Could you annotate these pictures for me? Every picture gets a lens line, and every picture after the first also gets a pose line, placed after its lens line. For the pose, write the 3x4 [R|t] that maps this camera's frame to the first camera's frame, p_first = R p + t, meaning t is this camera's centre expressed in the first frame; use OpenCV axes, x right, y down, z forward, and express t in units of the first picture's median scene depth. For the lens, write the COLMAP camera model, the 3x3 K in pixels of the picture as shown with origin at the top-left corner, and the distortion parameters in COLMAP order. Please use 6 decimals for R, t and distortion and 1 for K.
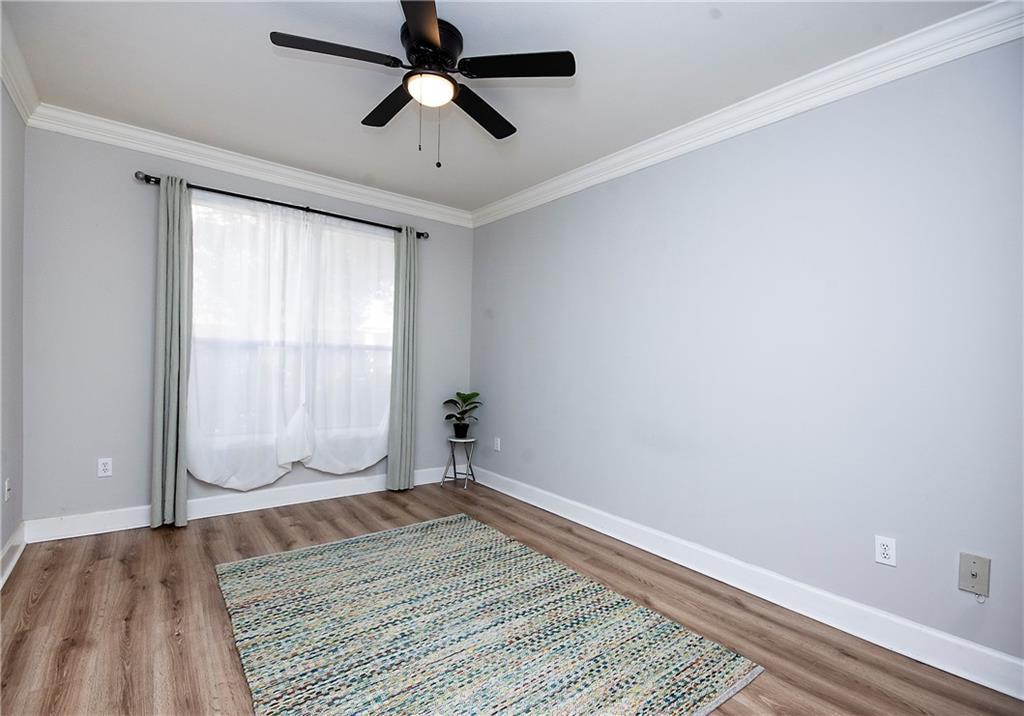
lens RADIAL K [[482.6, 0, 512.0], [0, 482.6, 358.0], [0, 0, 1]] dist [-0.004116, -0.000442]
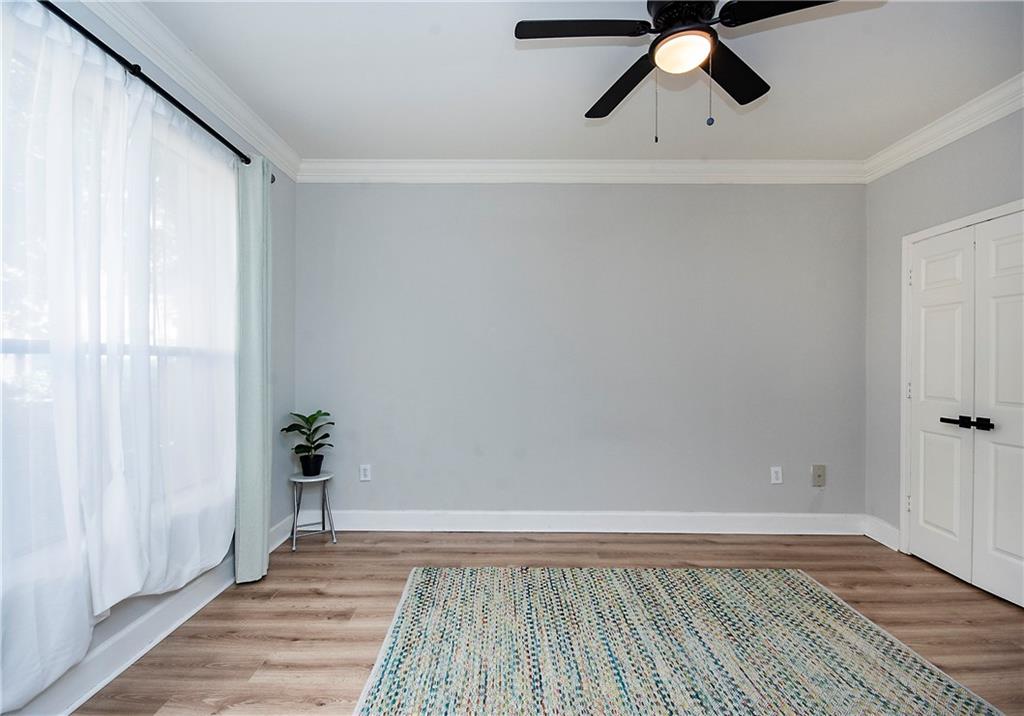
lens RADIAL K [[469.5, 0, 509.5], [0, 469.5, 364.4], [0, 0, 1]] dist [0.019145, -0.014666]
pose [[0.601489, -0.024795, 0.798496, -0.842153], [0.007217, 0.999646, 0.025605, -0.027079], [-0.798848, -0.009638, 0.601455, 0.601469]]
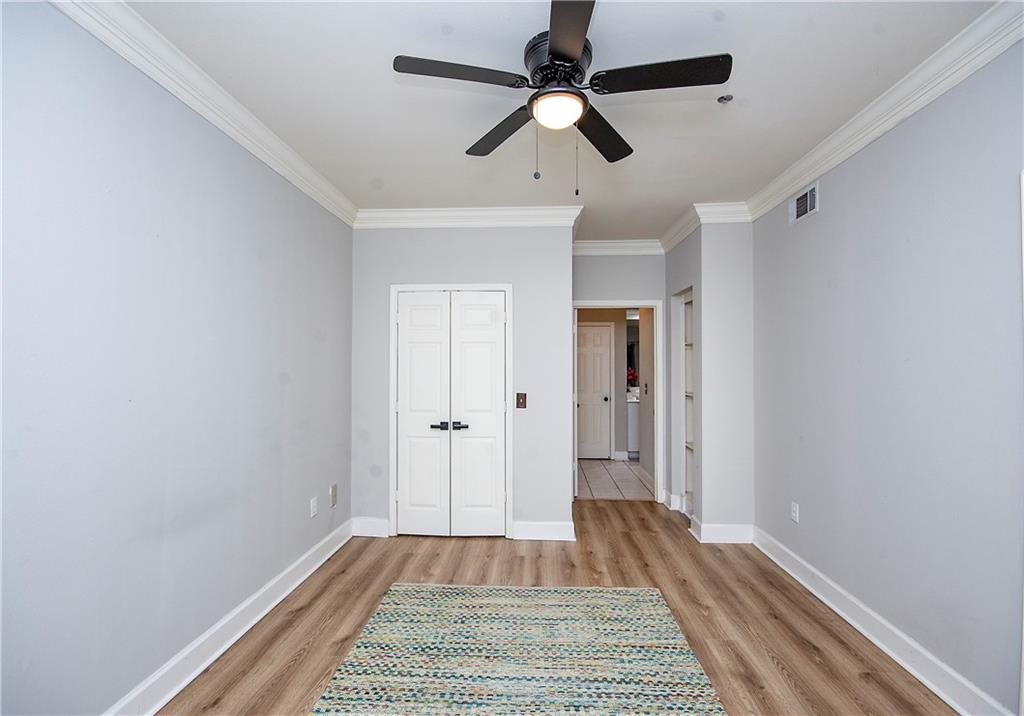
lens RADIAL K [[469.5, 0, 509.5], [0, 469.5, 364.4], [0, 0, 1]] dist [0.019145, -0.014666]
pose [[-0.768258, -0.016919, 0.639916, -0.546911], [-0.021652, 0.999765, 0.000438, -0.066216], [-0.639773, -0.013519, -0.768445, 1.405067]]
